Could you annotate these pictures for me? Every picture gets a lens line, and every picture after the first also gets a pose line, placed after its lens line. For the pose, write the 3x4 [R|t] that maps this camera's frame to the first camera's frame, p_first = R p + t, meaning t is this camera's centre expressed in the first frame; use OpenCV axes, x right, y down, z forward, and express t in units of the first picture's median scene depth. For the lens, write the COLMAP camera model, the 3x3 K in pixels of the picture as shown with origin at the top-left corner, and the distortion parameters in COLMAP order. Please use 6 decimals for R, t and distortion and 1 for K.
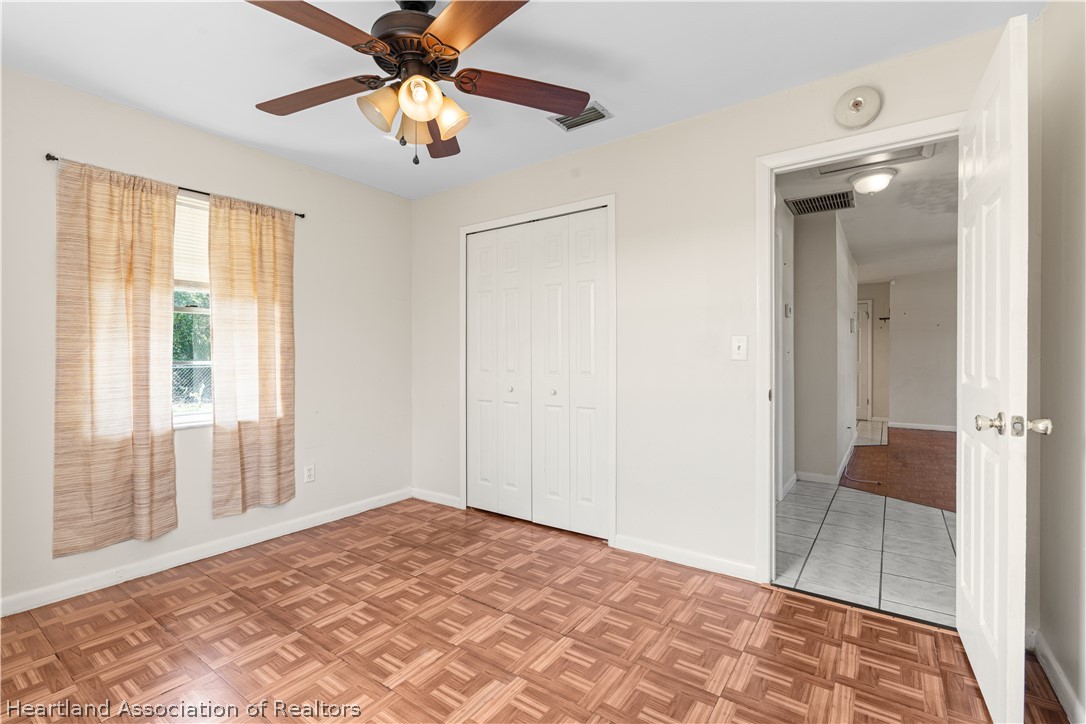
lens RADIAL K [[491.1, 0, 542.3], [0, 491.1, 359.4], [0, 0, 1]] dist [-0.008742, 0.003547]
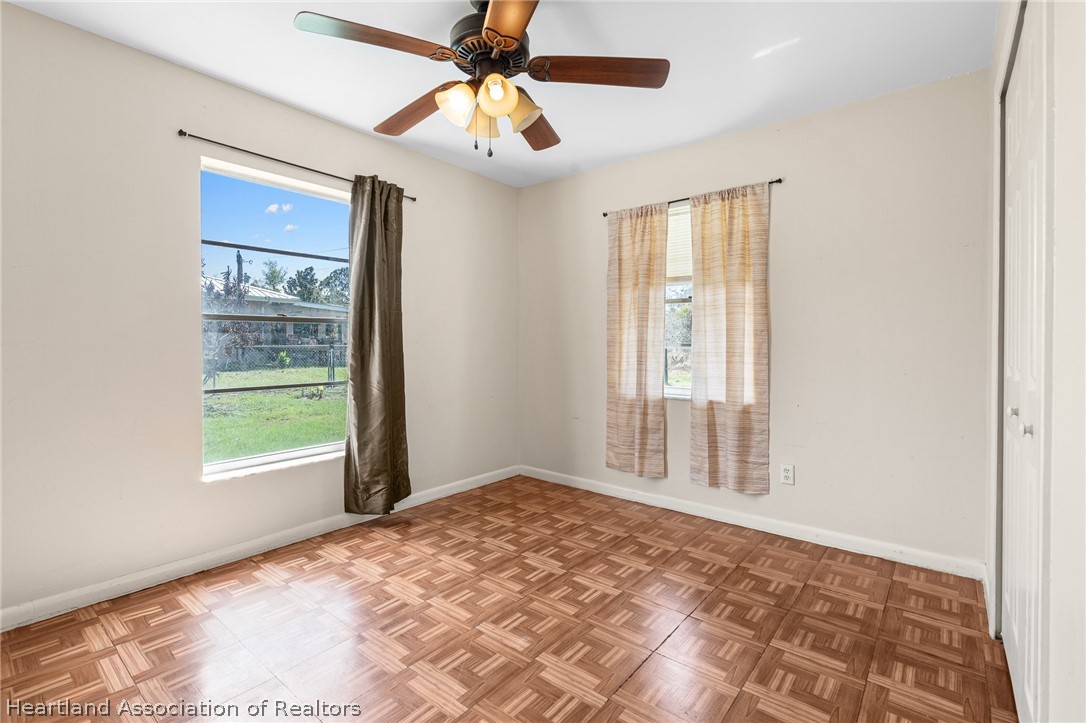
lens RADIAL K [[491.1, 0, 541.6], [0, 491.1, 343.3], [0, 0, 1]] dist [-0.008742, 0.003547]
pose [[-0.062342, 0.001894, -0.998053, 0.460505], [-0.009809, 0.999949, 0.002511, 0.003173], [0.998007, 0.009947, -0.062321, 0.682465]]
